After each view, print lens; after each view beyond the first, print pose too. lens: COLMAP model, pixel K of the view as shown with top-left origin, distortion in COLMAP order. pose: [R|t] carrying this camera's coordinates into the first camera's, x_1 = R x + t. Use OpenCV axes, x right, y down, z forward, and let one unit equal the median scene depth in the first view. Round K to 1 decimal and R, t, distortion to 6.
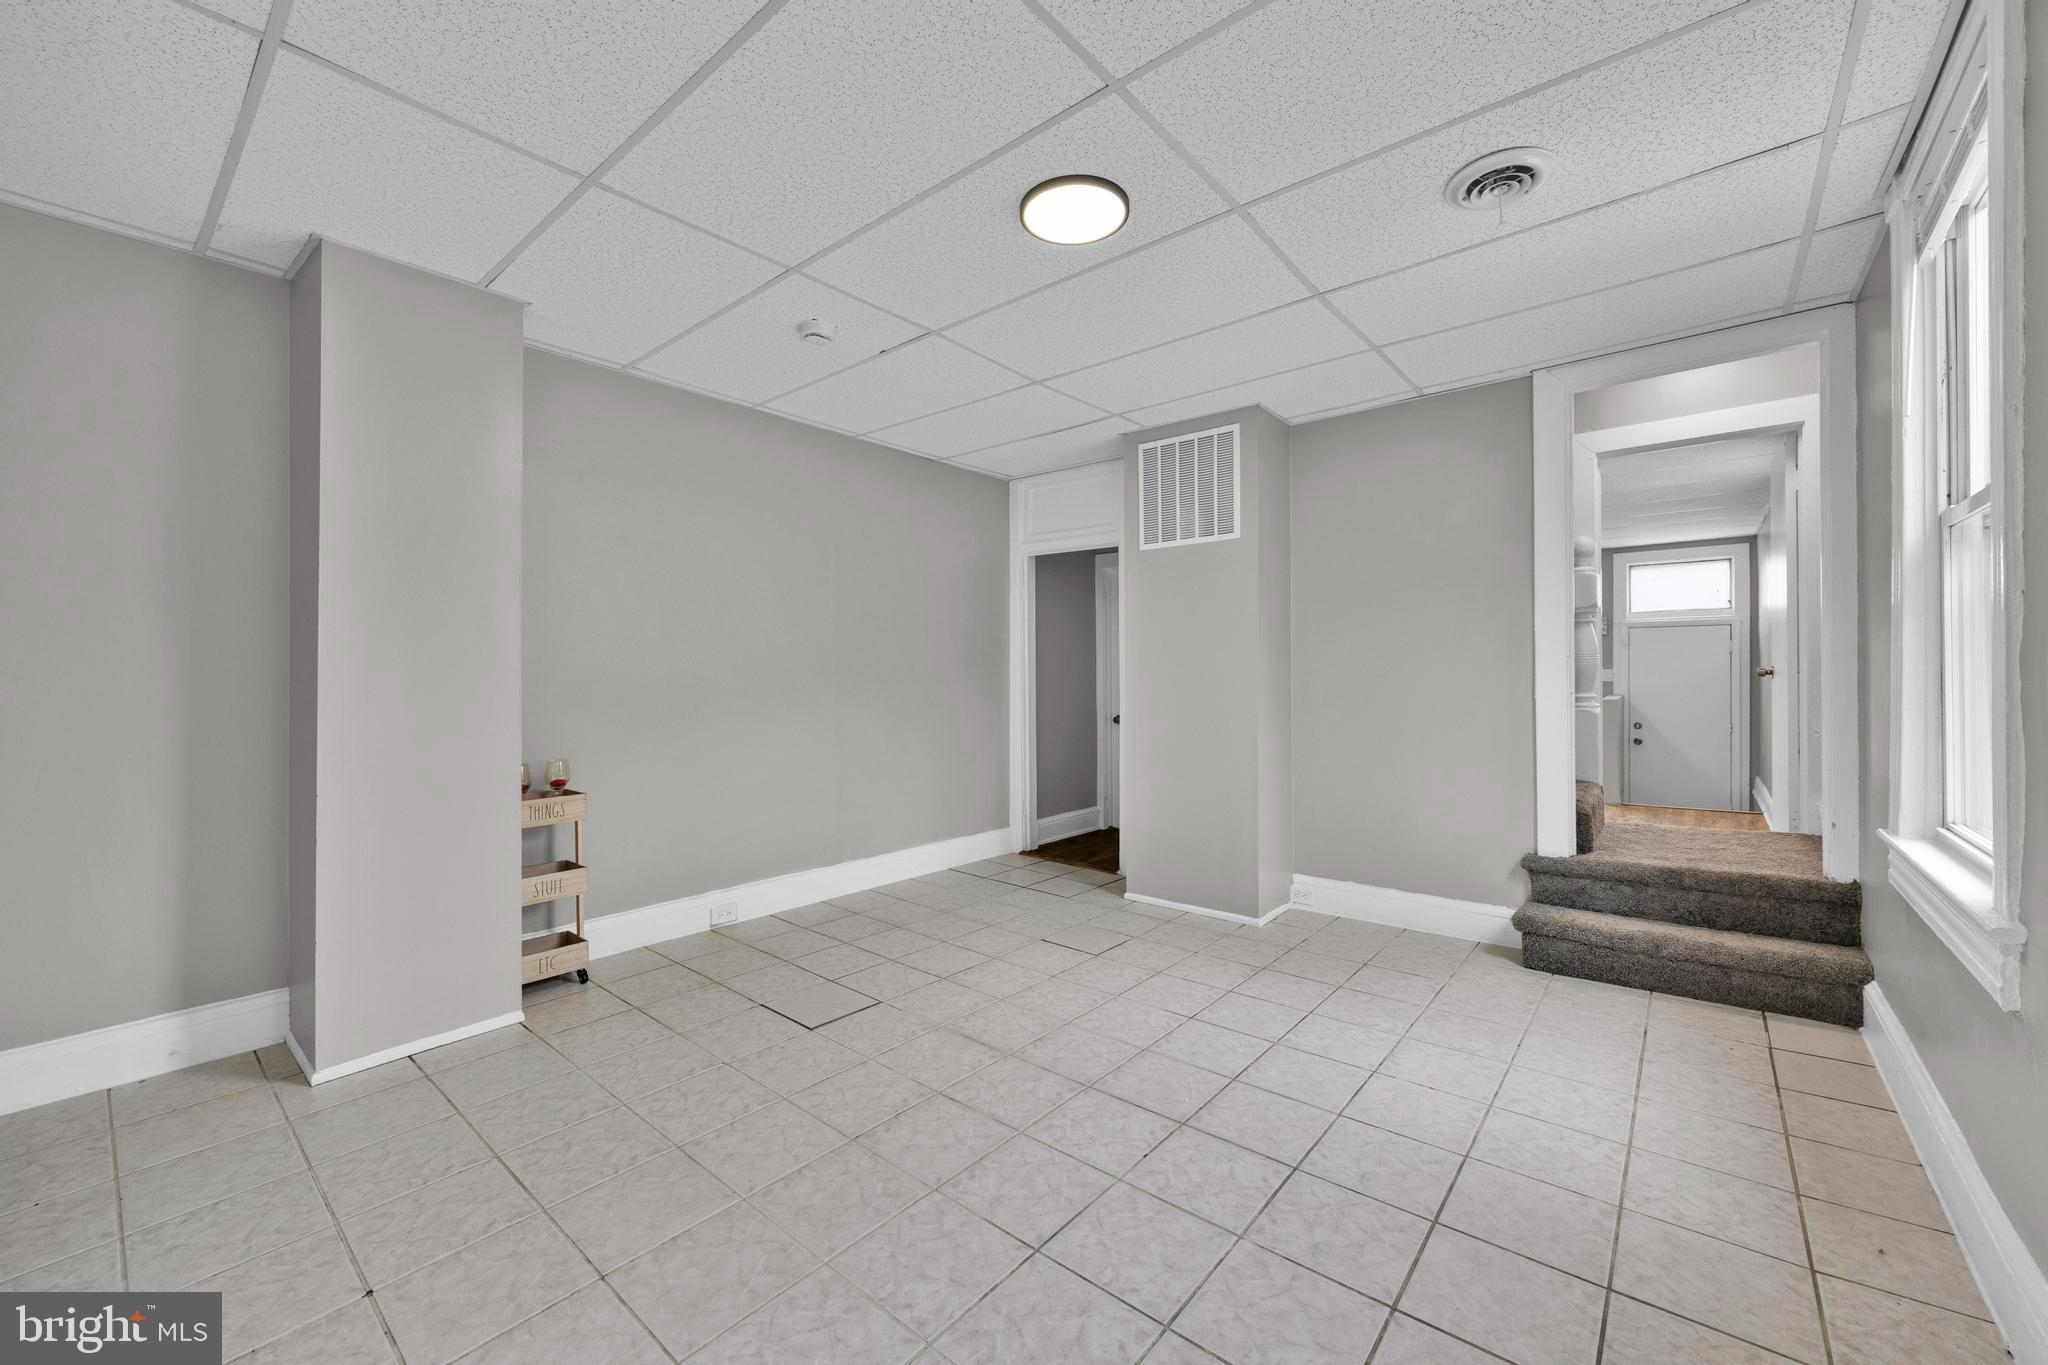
lens RADIAL K [[774.3, 0, 1026.2], [0, 774.3, 686.5], [0, 0, 1]] dist [-0.004015, 0.000071]
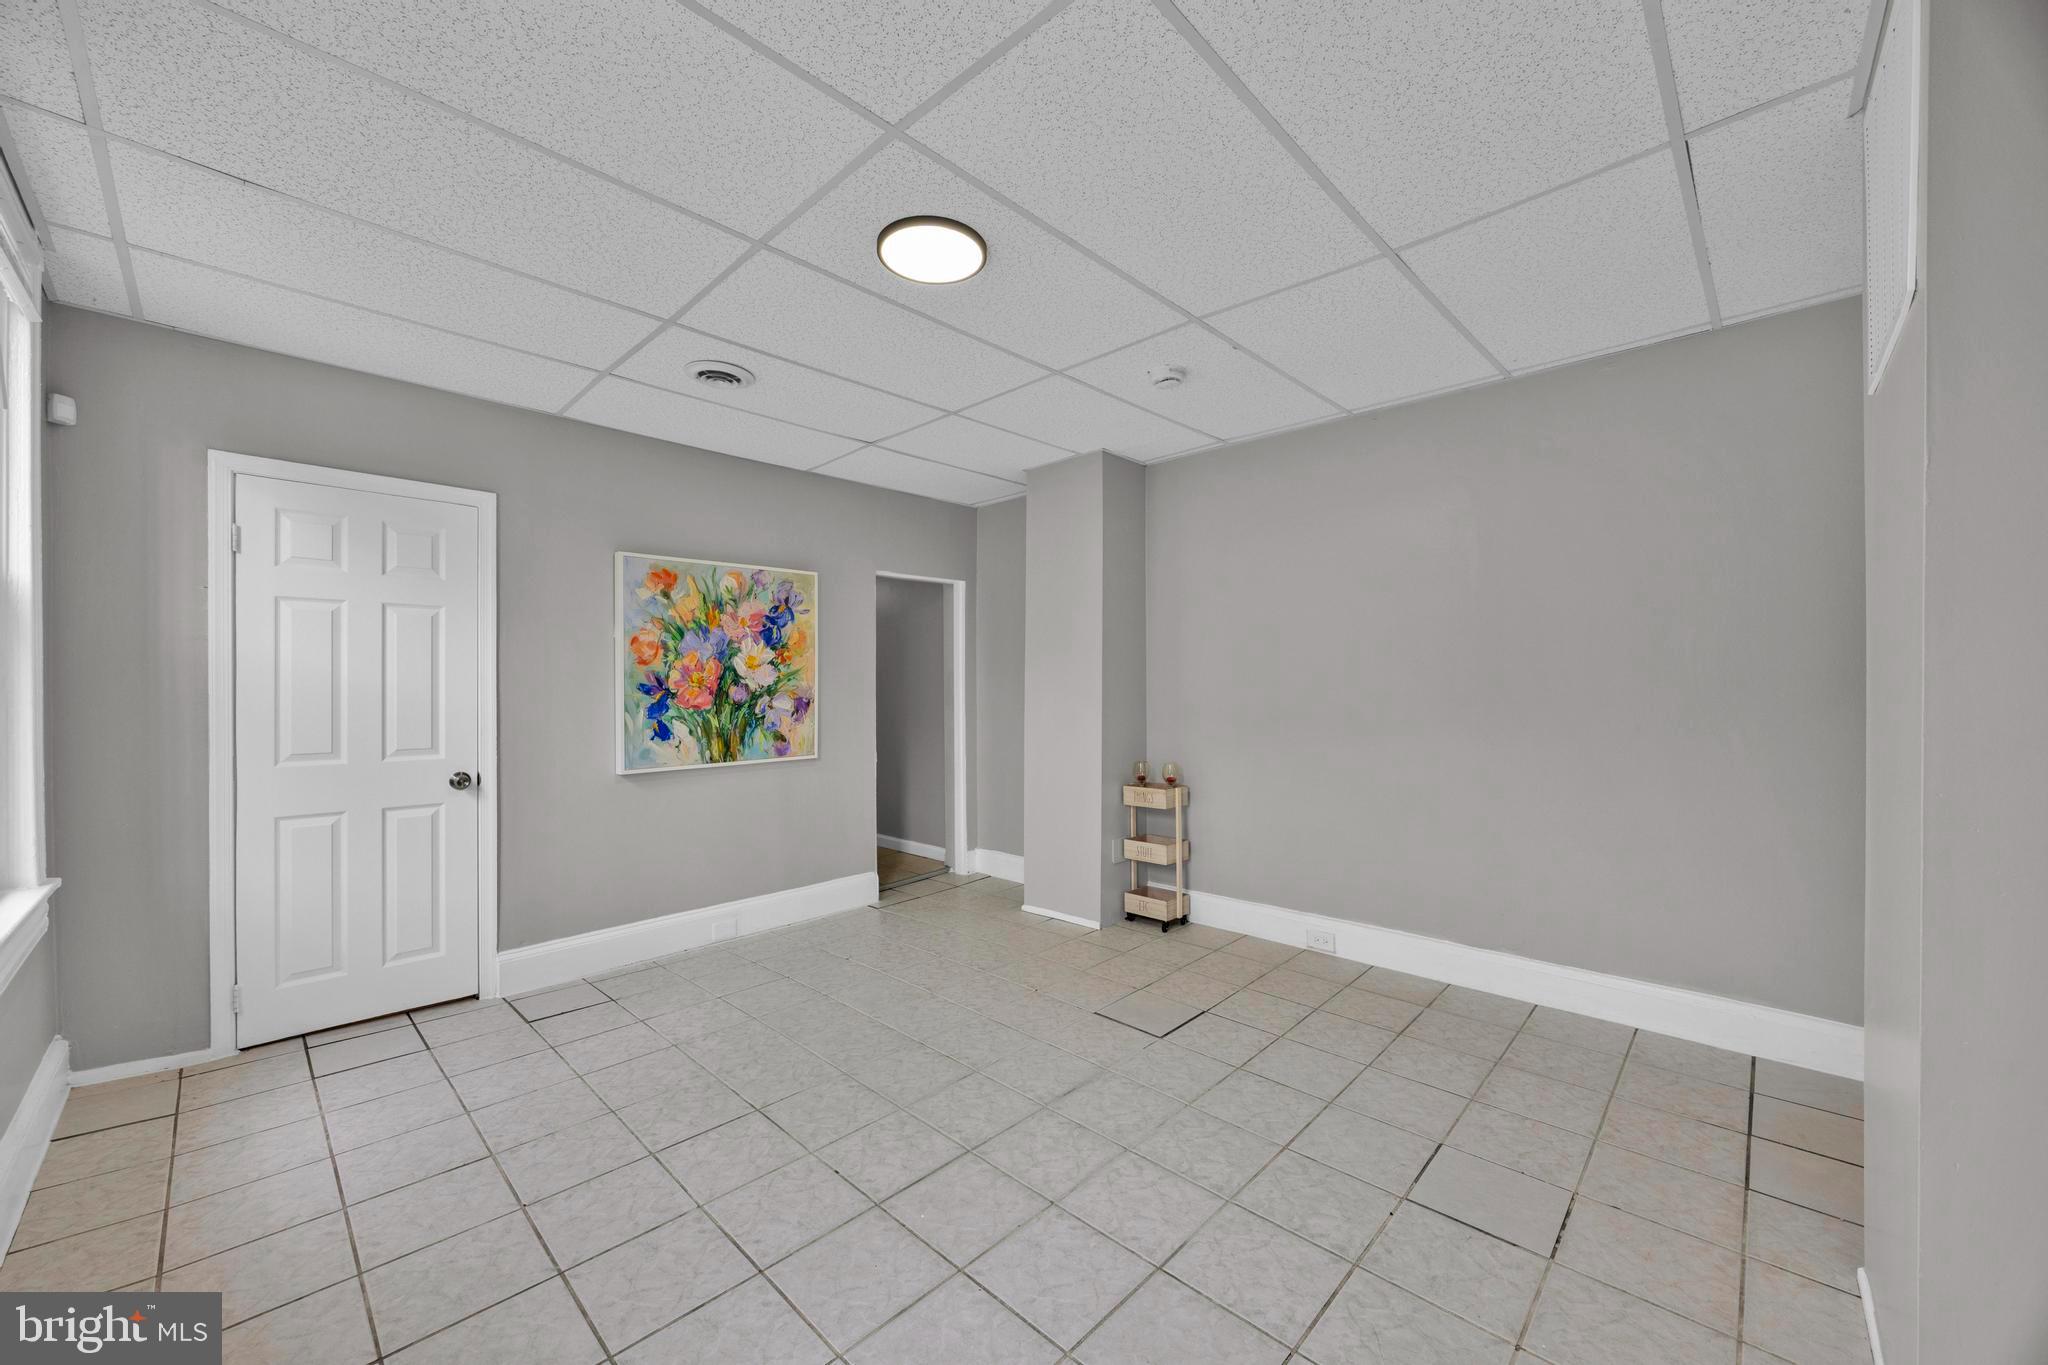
lens RADIAL K [[774.3, 0, 1026.2], [0, 774.3, 686.5], [0, 0, 1]] dist [-0.004015, 0.000071]
pose [[-0.055494, 0.000374, -0.998459, 0.863782], [-0.005319, 0.999986, 0.000670, -0.039160], [0.998445, 0.005347, -0.055491, 0.954568]]
